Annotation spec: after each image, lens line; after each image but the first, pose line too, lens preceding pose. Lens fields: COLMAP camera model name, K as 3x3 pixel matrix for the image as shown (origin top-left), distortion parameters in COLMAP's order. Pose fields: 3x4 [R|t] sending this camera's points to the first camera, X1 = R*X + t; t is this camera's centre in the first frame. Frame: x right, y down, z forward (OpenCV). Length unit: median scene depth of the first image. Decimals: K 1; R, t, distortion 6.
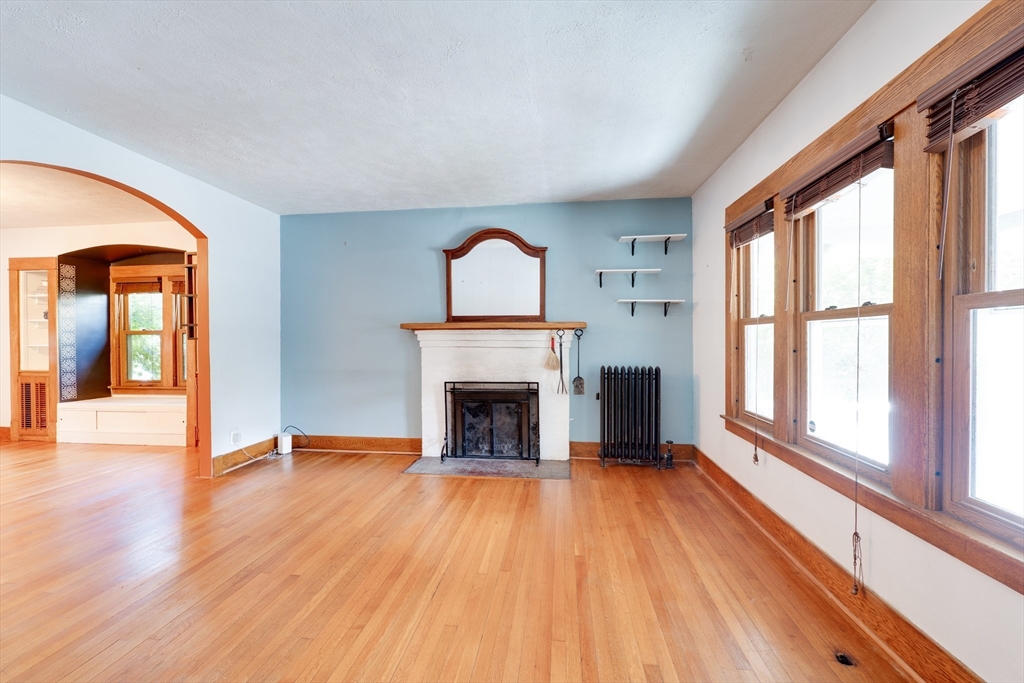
lens RADIAL K [[415.7, 0, 512.0], [0, 415.7, 341.5], [0, 0, 1]] dist [0.001687, 0.000198]
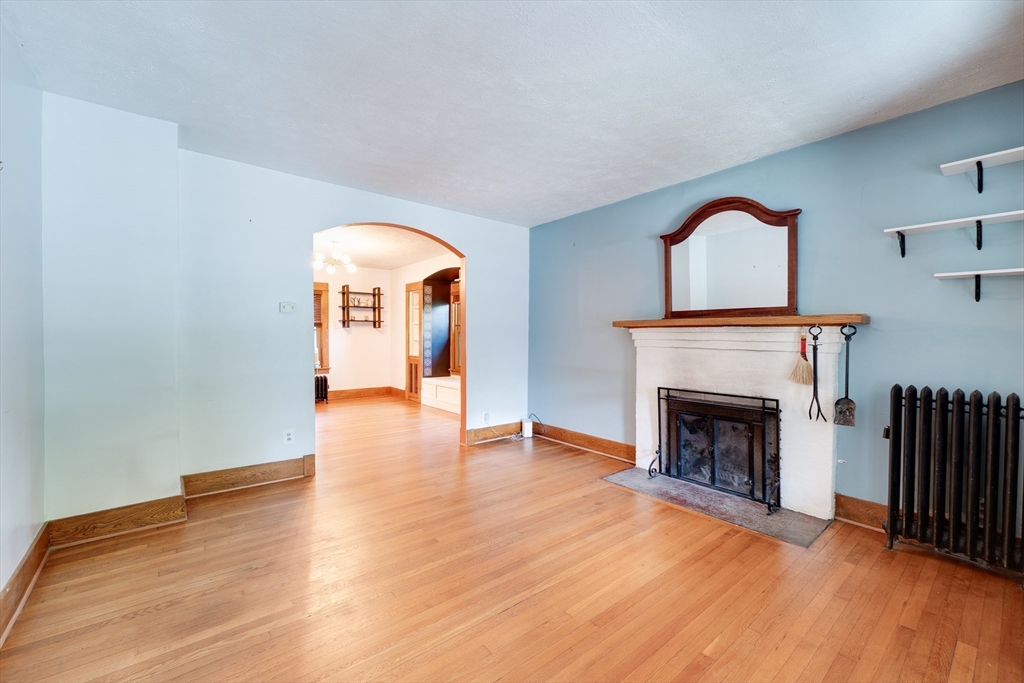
lens RADIAL K [[415.7, 0, 512.0], [0, 415.7, 341.5], [0, 0, 1]] dist [0.001687, 0.000198]
pose [[0.725547, 0.016113, -0.687983, 0.218028], [-0.012919, 0.999869, 0.009793, -0.003594], [0.688051, 0.001783, 0.725660, 0.155342]]
